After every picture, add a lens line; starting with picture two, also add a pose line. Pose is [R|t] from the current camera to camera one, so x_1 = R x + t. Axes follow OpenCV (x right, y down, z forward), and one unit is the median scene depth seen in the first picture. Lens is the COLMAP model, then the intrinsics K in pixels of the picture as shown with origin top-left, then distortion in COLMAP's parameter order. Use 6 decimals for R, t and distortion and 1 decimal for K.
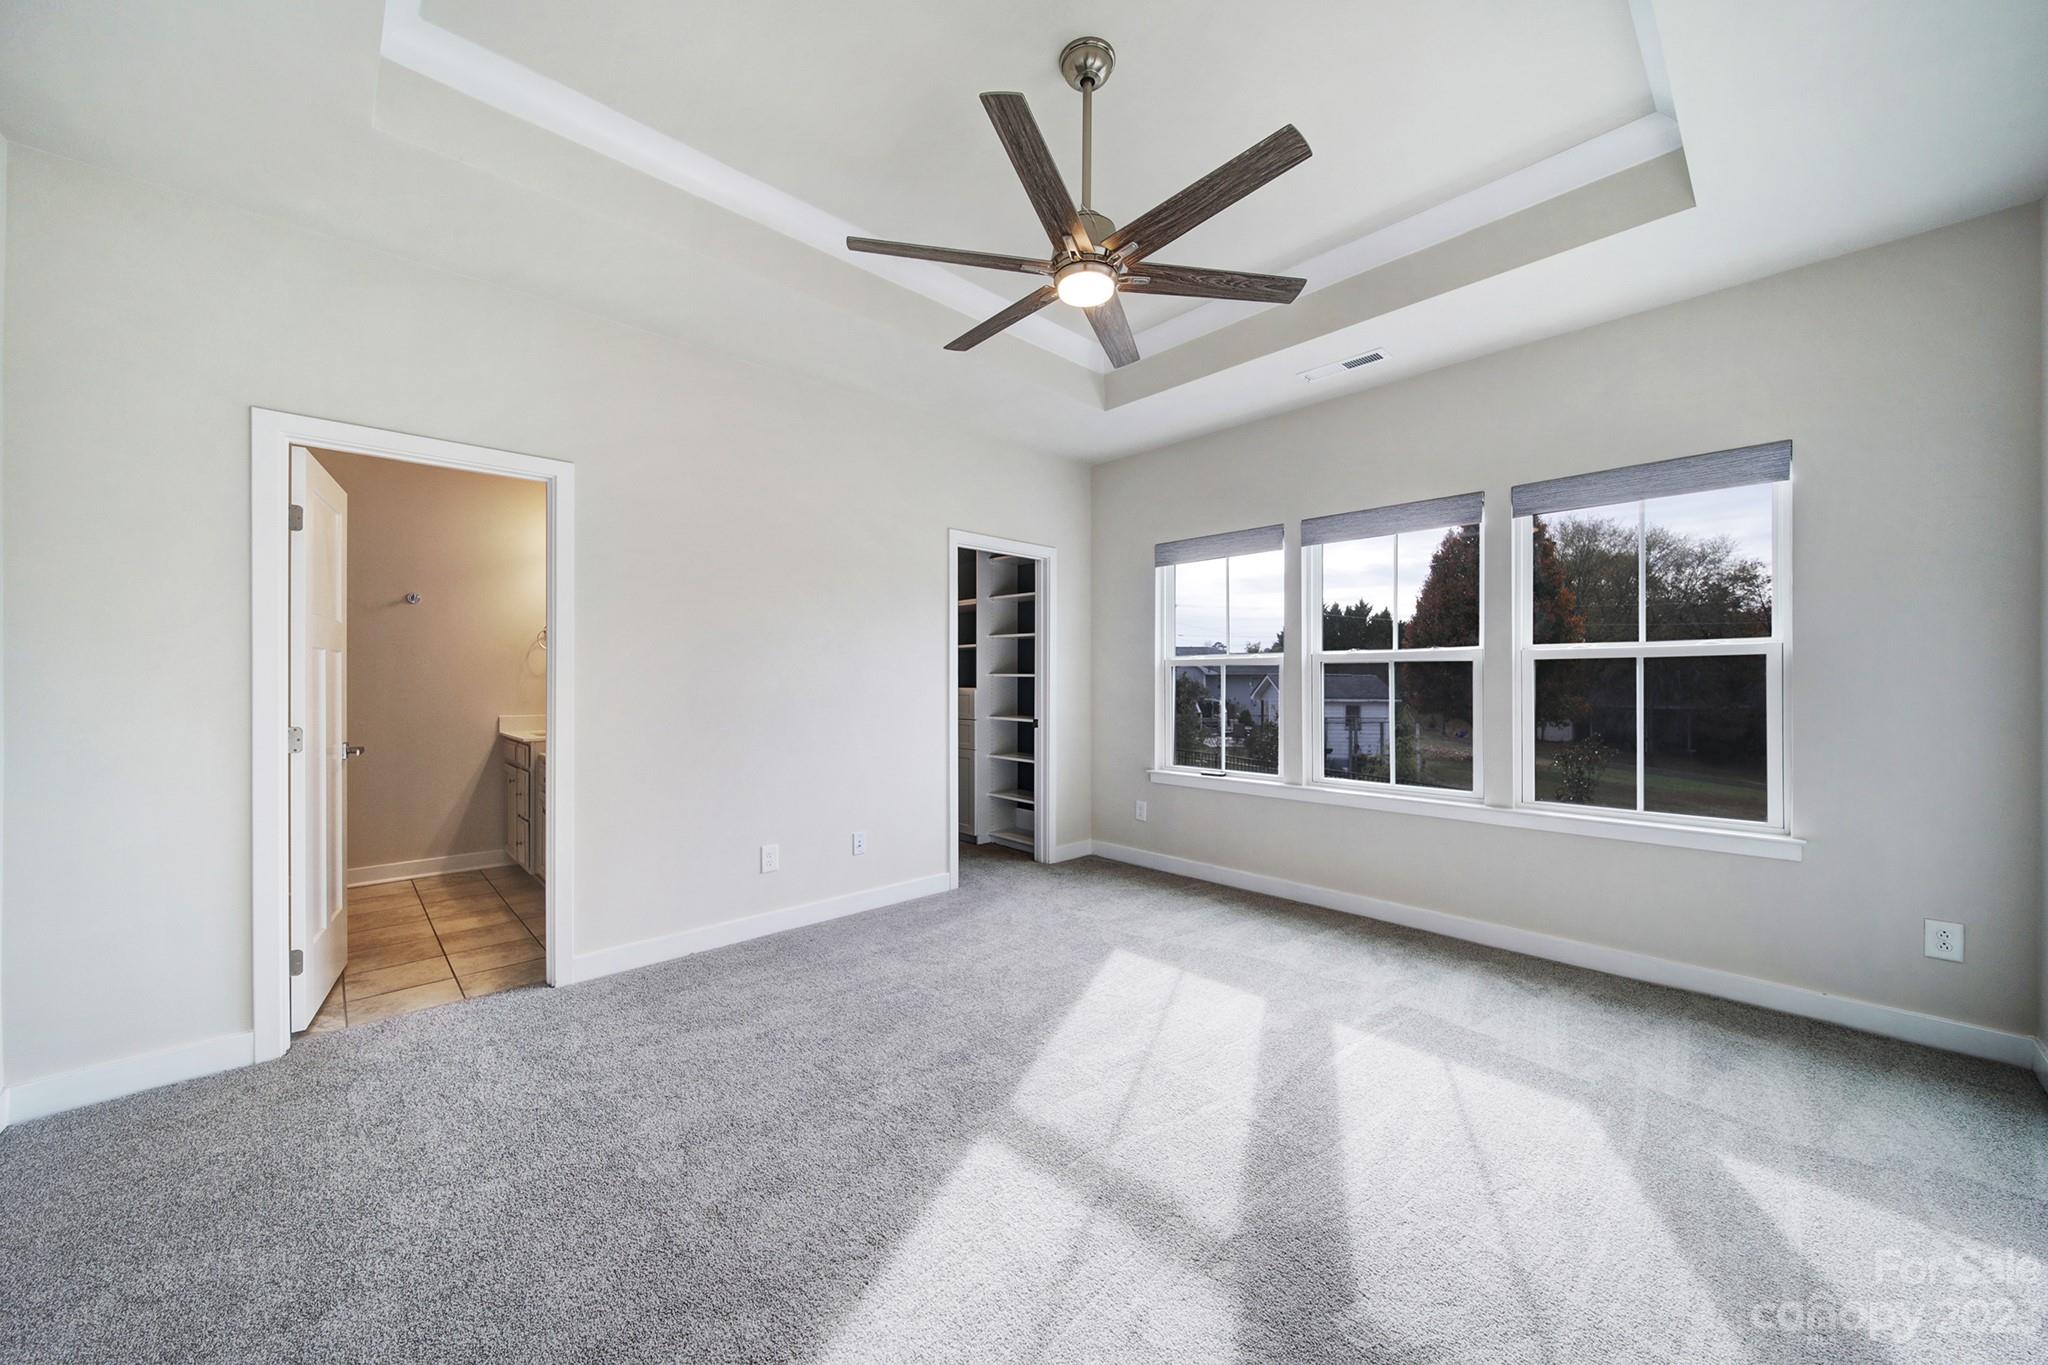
lens RADIAL K [[728.3, 0, 1013.3], [0, 728.3, 665.1], [0, 0, 1]] dist [0.000345, -0.004653]
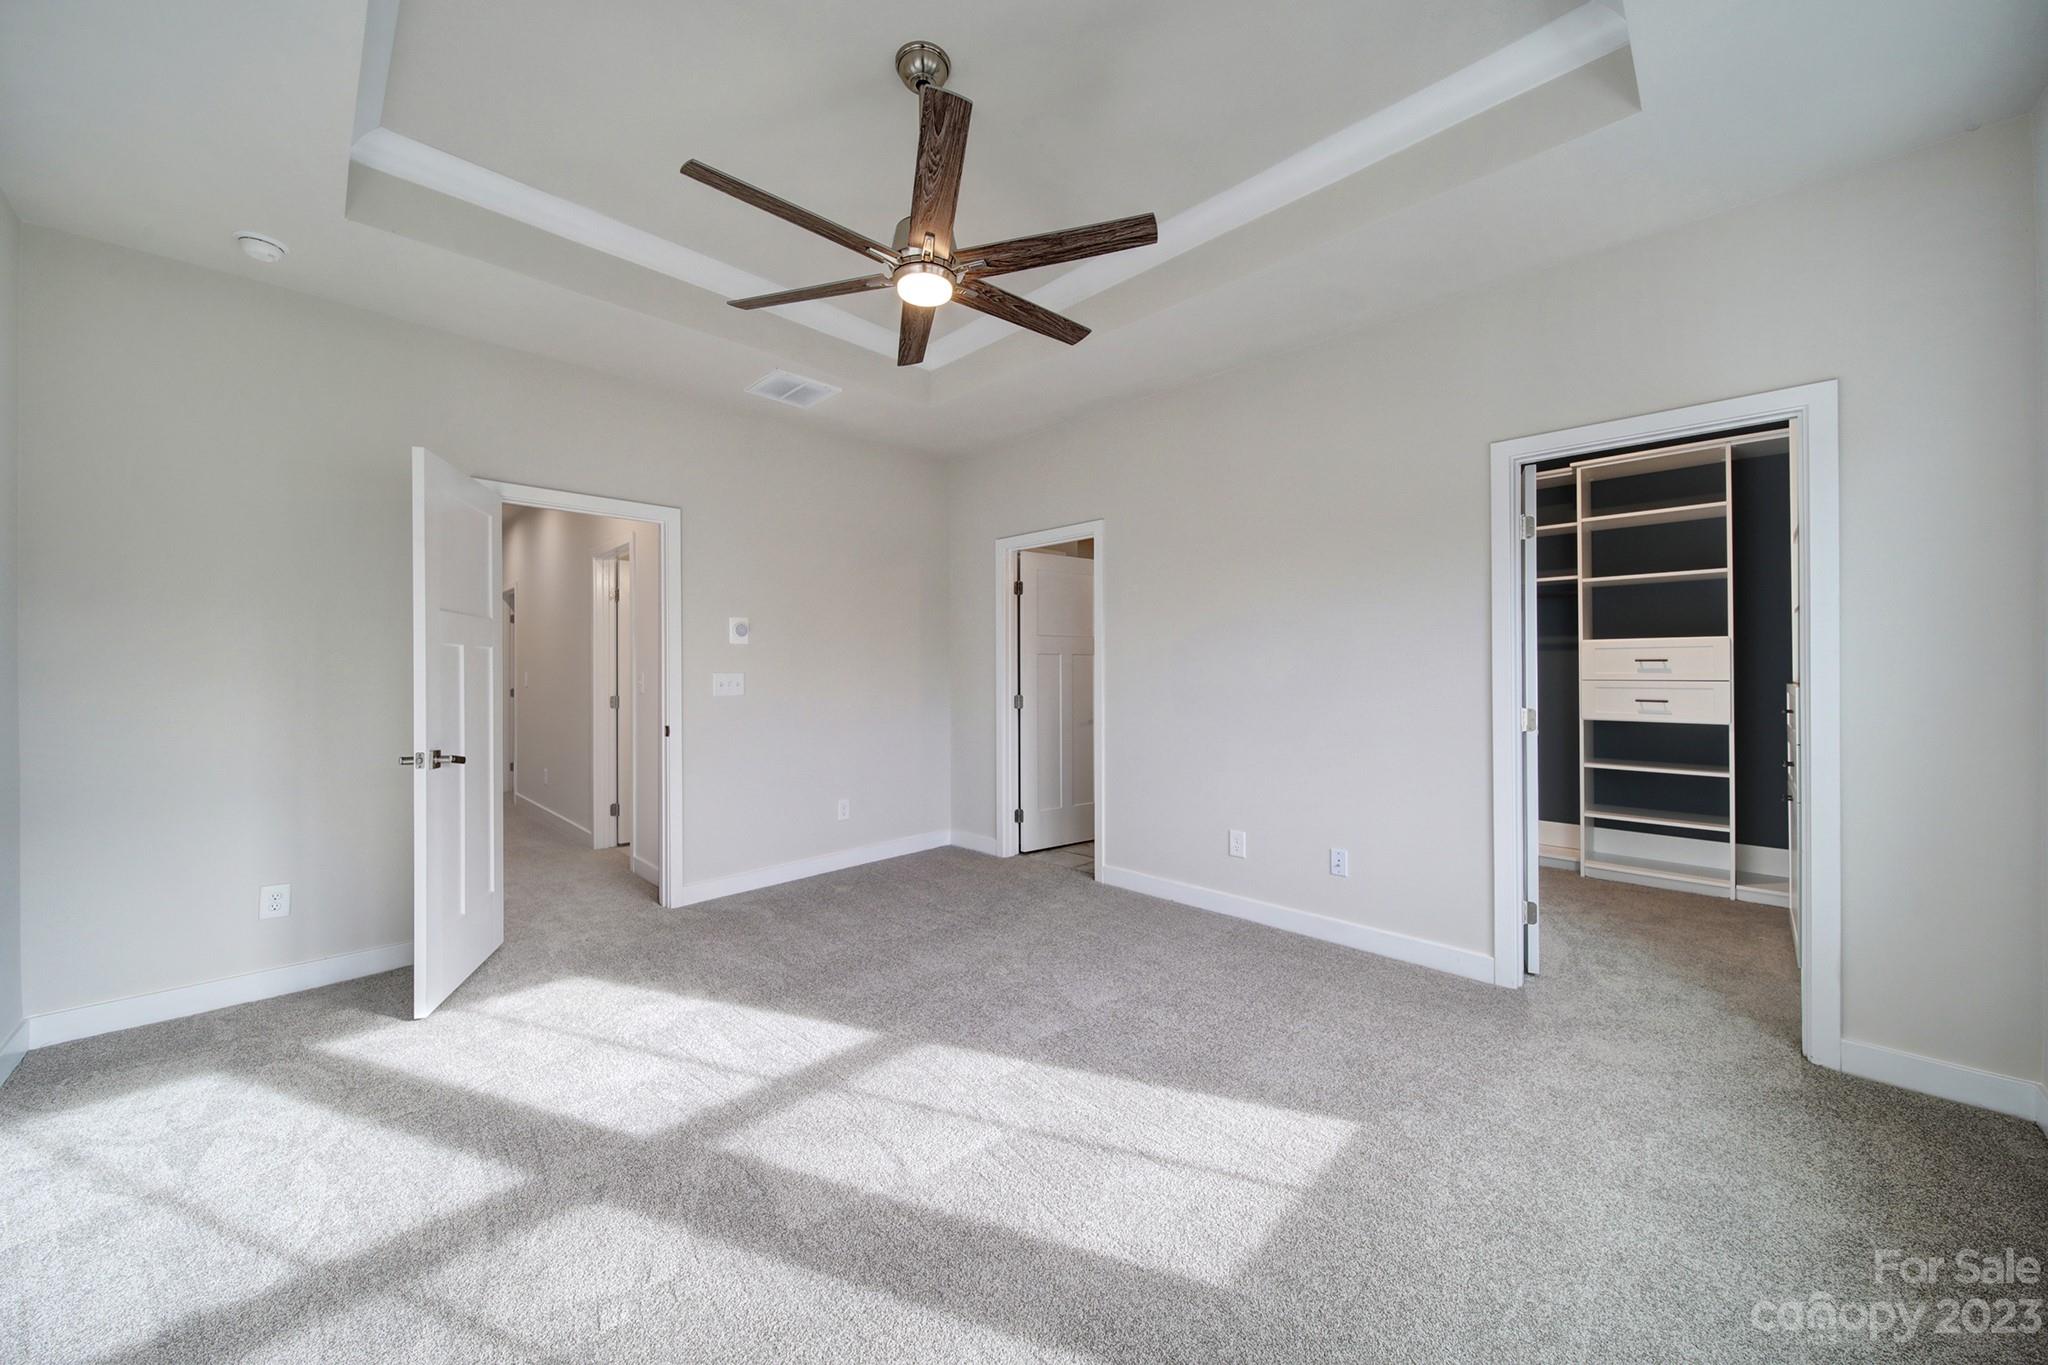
lens RADIAL K [[728.3, 0, 1013.3], [0, 728.3, 665.1], [0, 0, 1]] dist [0.000345, -0.004653]
pose [[0.030050, -0.004185, -0.999540, 0.618243], [0.019019, 0.999813, -0.003614, 0.010198], [0.999367, -0.018902, 0.030124, 0.594304]]
